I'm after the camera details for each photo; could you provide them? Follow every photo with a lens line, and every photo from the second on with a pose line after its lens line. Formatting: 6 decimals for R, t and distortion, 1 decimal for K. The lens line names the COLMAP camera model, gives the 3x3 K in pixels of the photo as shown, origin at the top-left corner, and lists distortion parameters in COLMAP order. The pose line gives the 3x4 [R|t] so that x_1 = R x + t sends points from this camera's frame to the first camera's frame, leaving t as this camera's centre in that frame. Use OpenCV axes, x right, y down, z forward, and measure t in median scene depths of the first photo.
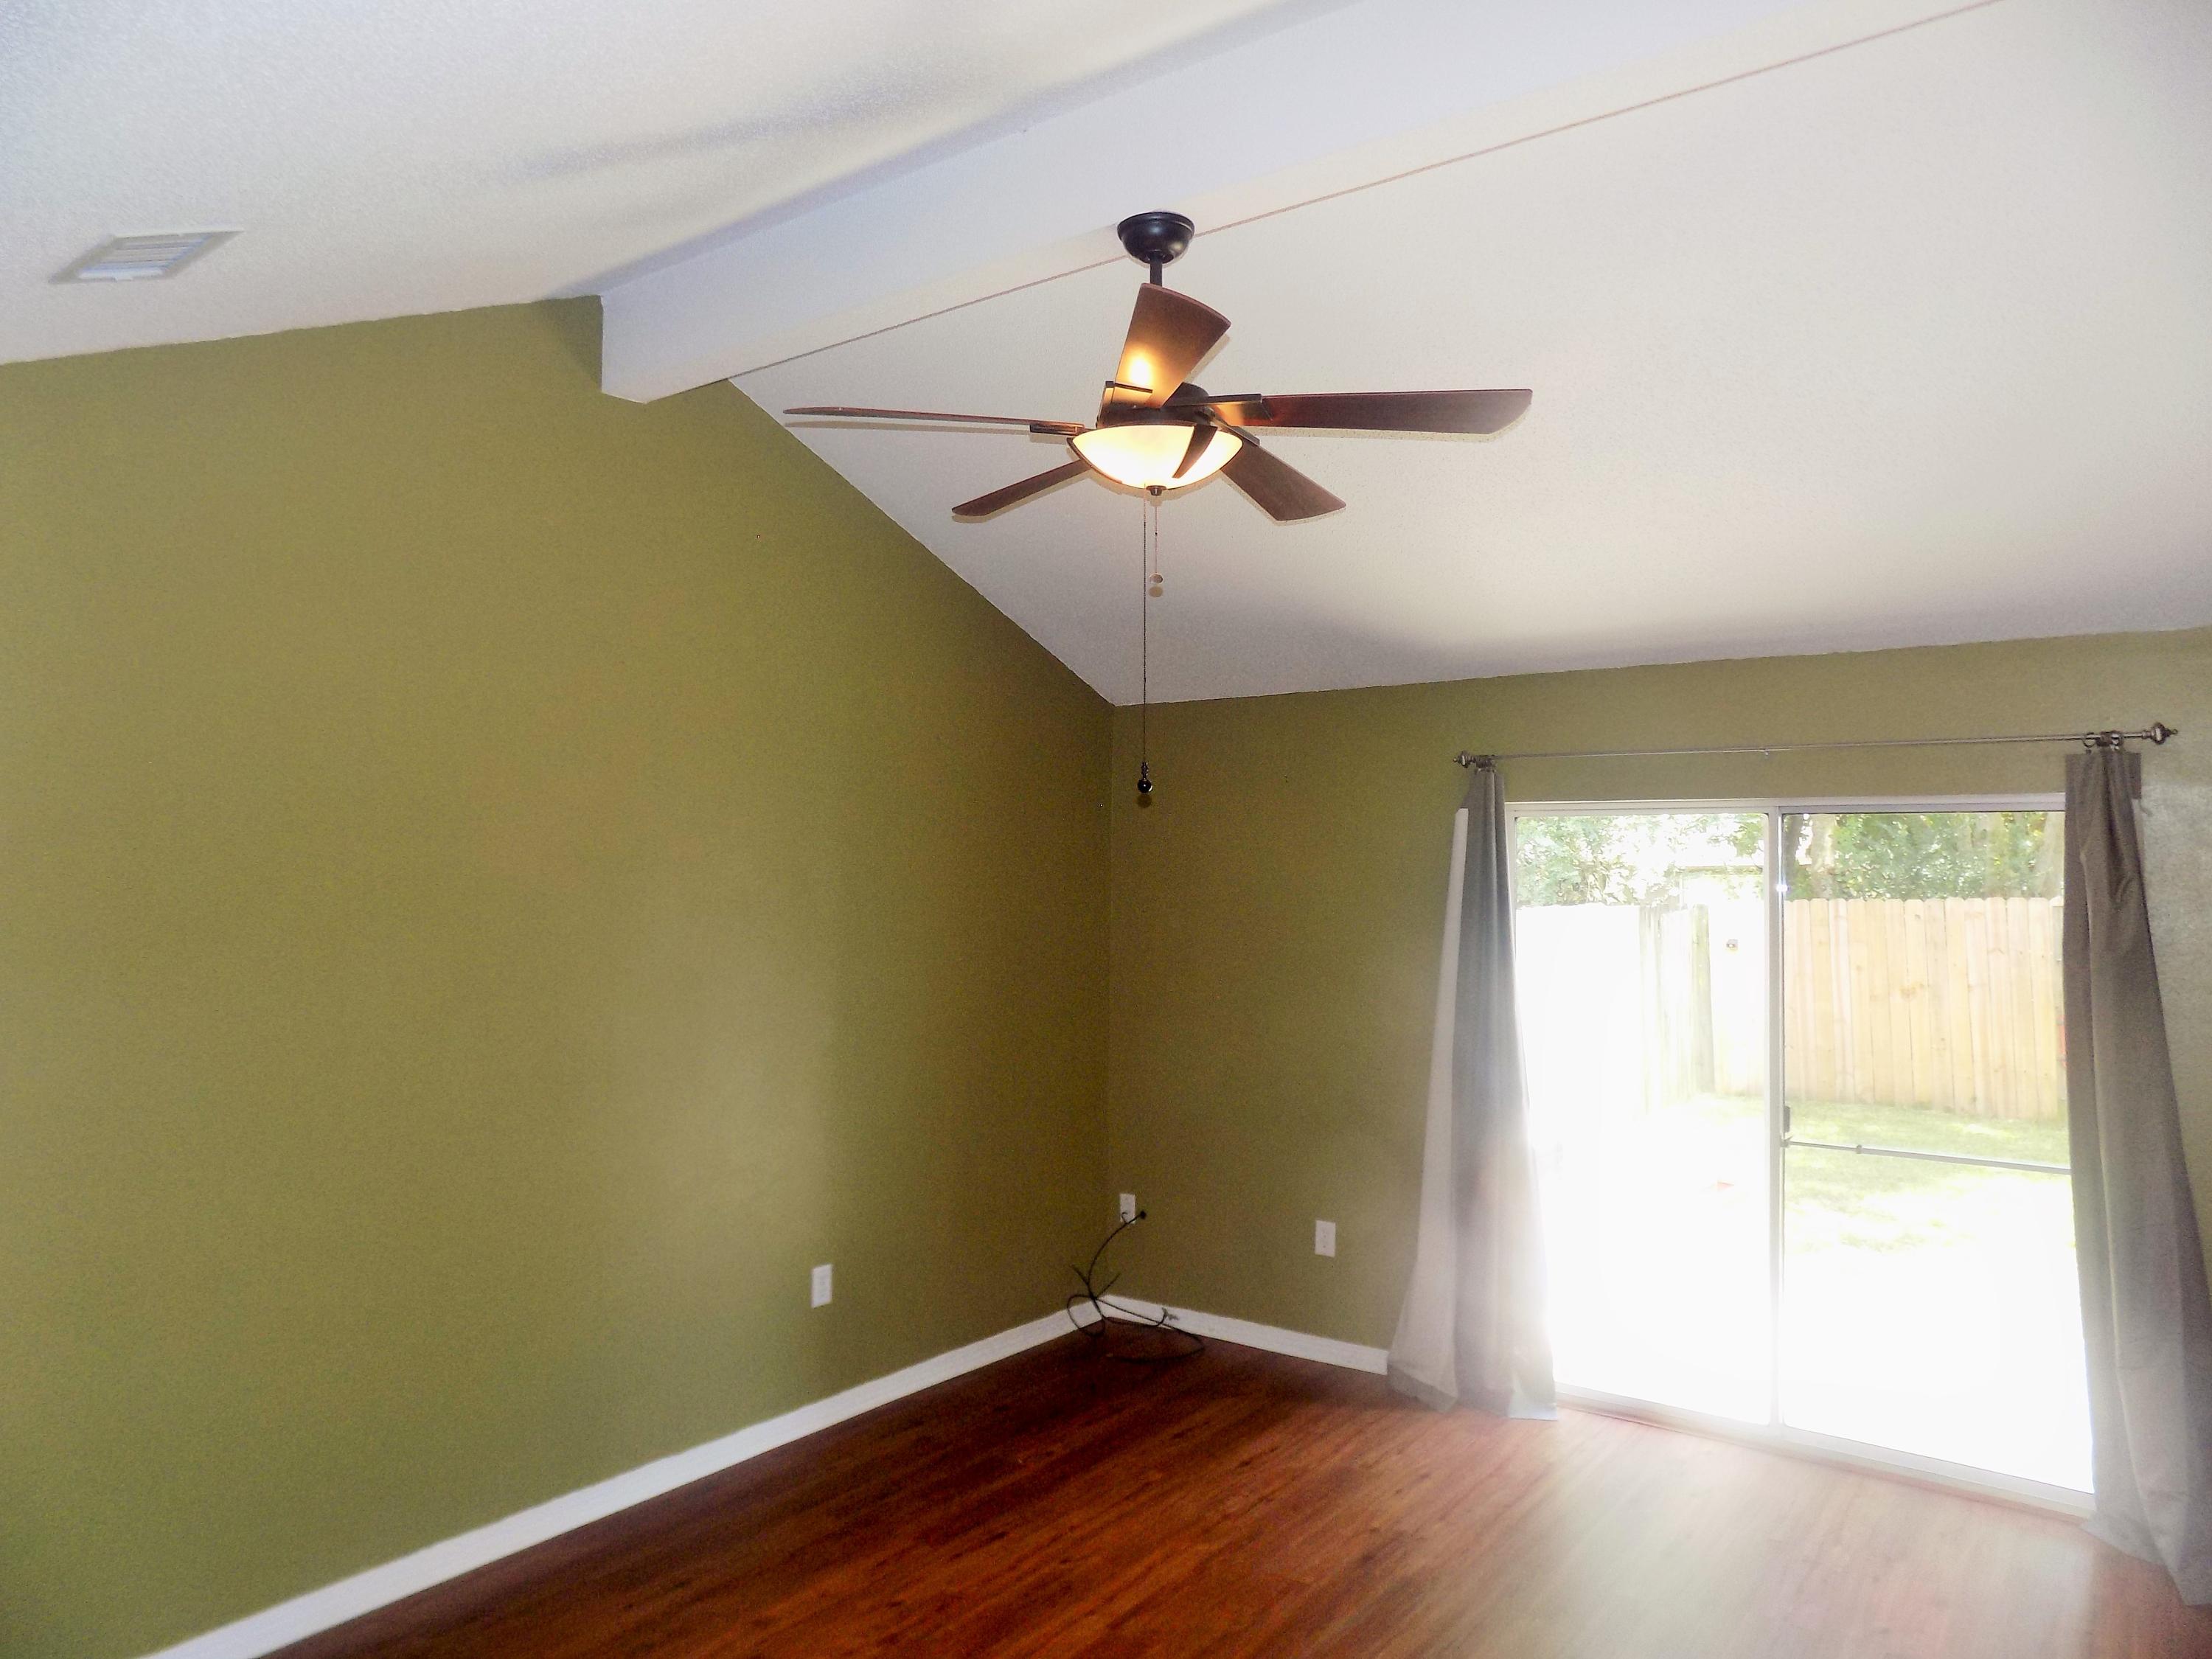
lens RADIAL K [[1466.7, 0, 1103.4], [0, 1466.7, 781.1], [0, 0, 1]] dist [-0.054698, 0.001242]
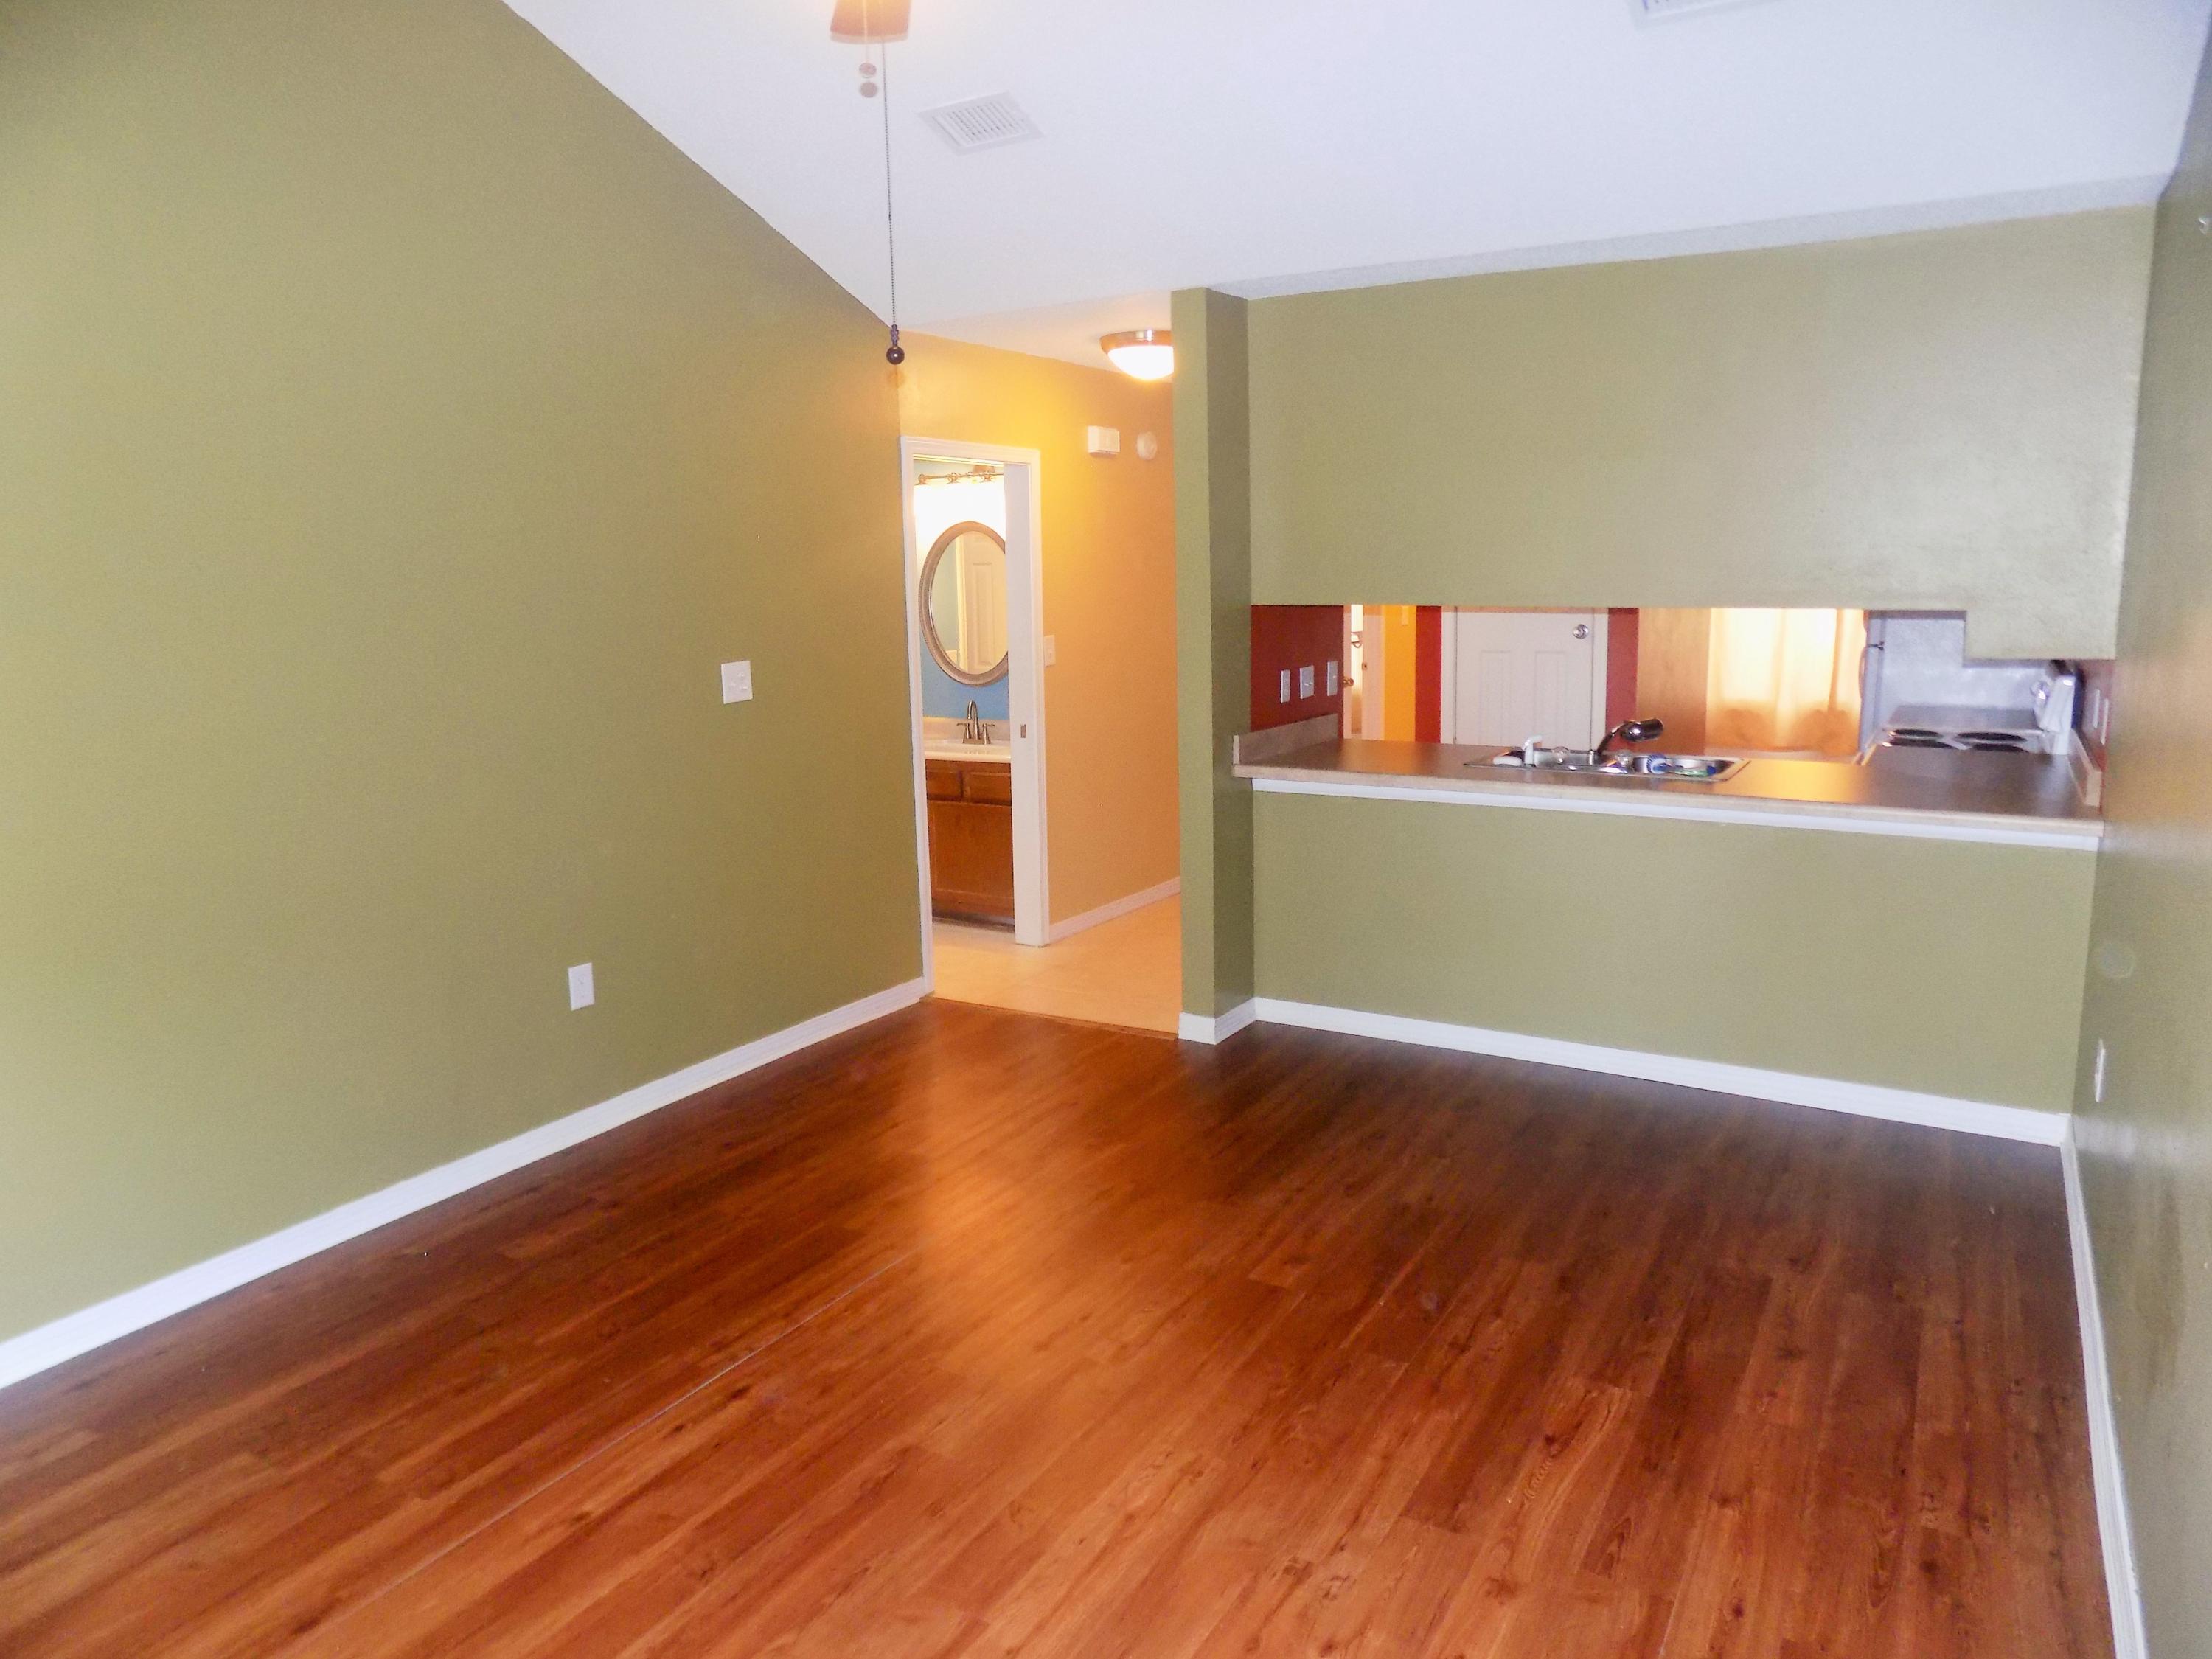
lens RADIAL K [[1495.1, 0, 1113.0], [0, 1495.1, 773.2], [0, 0, 1]] dist [-0.055311, 0.072198]
pose [[-0.993488, 0.032139, -0.109312, 0.005116], [0.024040, 0.996922, 0.074623, 0.147878], [0.111374, 0.071510, -0.991202, 1.580923]]
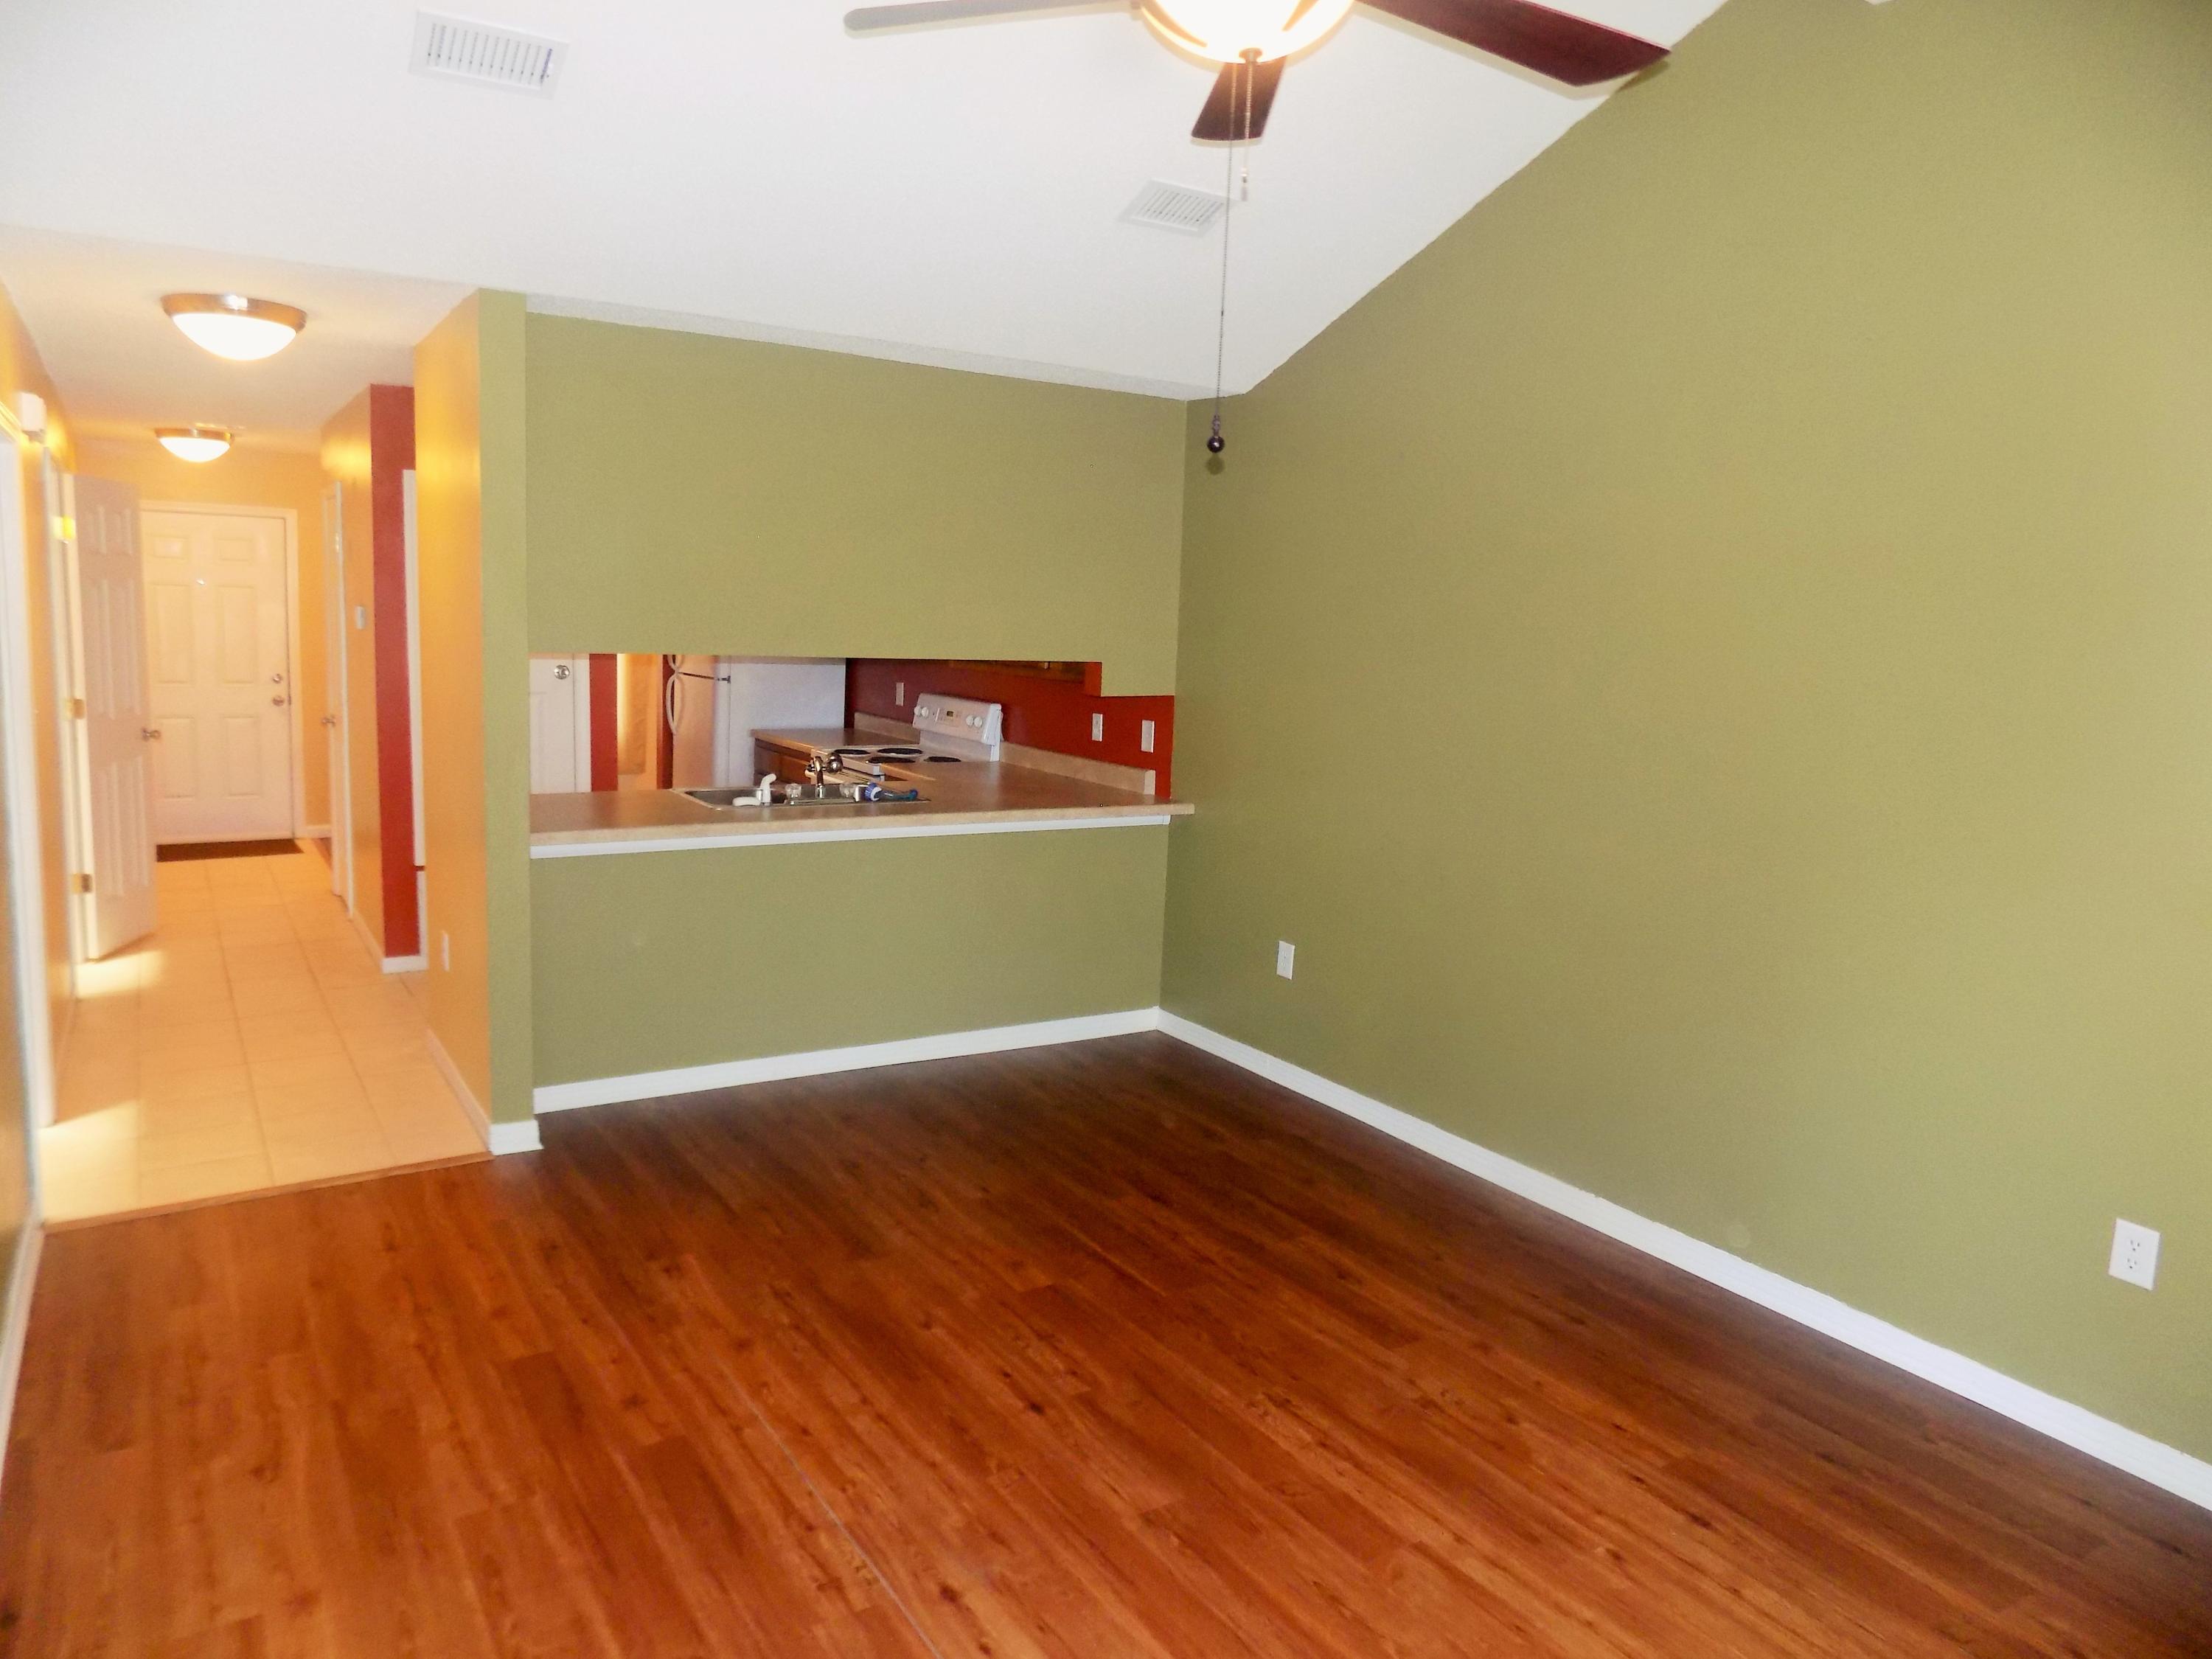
lens RADIAL K [[1479.2, 0, 1087.8], [0, 1479.2, 819.9], [0, 0, 1]] dist [-0.055510, 0.060646]
pose [[-0.361008, 0.123245, -0.924383, 0.725199], [0.021945, 0.992077, 0.123700, 0.092040], [0.932305, 0.024371, -0.360852, 1.065689]]
